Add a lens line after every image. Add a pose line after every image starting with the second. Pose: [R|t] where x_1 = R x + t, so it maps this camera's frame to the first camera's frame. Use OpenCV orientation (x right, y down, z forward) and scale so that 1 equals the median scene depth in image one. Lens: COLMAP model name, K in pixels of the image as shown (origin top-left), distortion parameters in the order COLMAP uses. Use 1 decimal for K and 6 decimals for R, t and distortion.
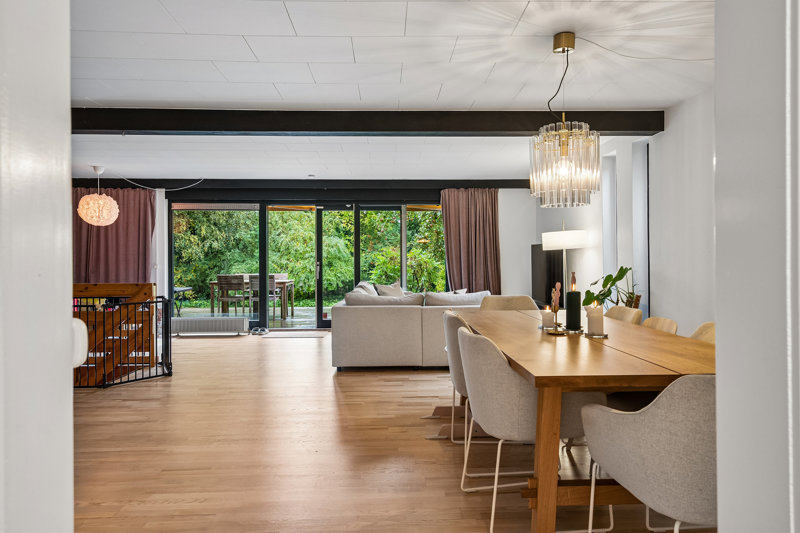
lens RADIAL K [[536.0, 0, 405.2], [0, 536.0, 264.3], [0, 0, 1]] dist [0.000300, -0.001287]
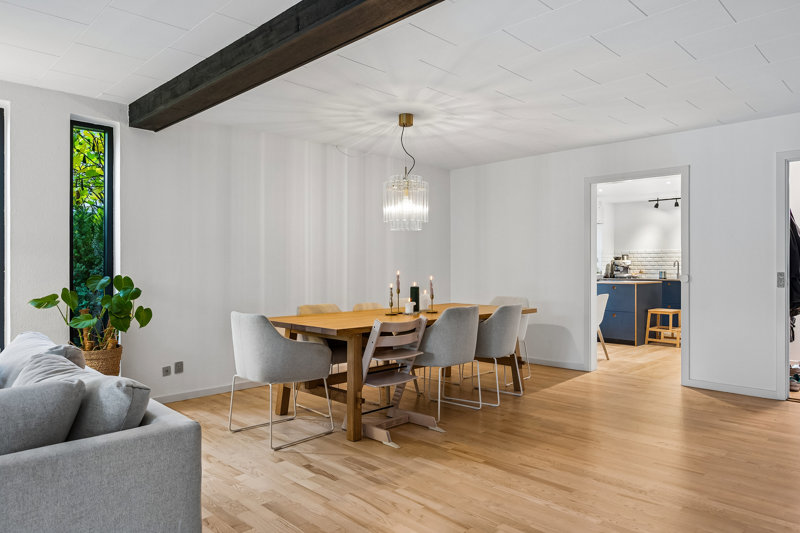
lens RADIAL K [[536.0, 0, 405.2], [0, 536.0, 264.3], [0, 0, 1]] dist [0.000300, -0.001287]
pose [[-0.684712, 0.008441, 0.728765, -0.278040], [0.009413, 0.999952, -0.002738, -0.003530], [-0.728753, 0.004985, -0.684759, 0.721930]]
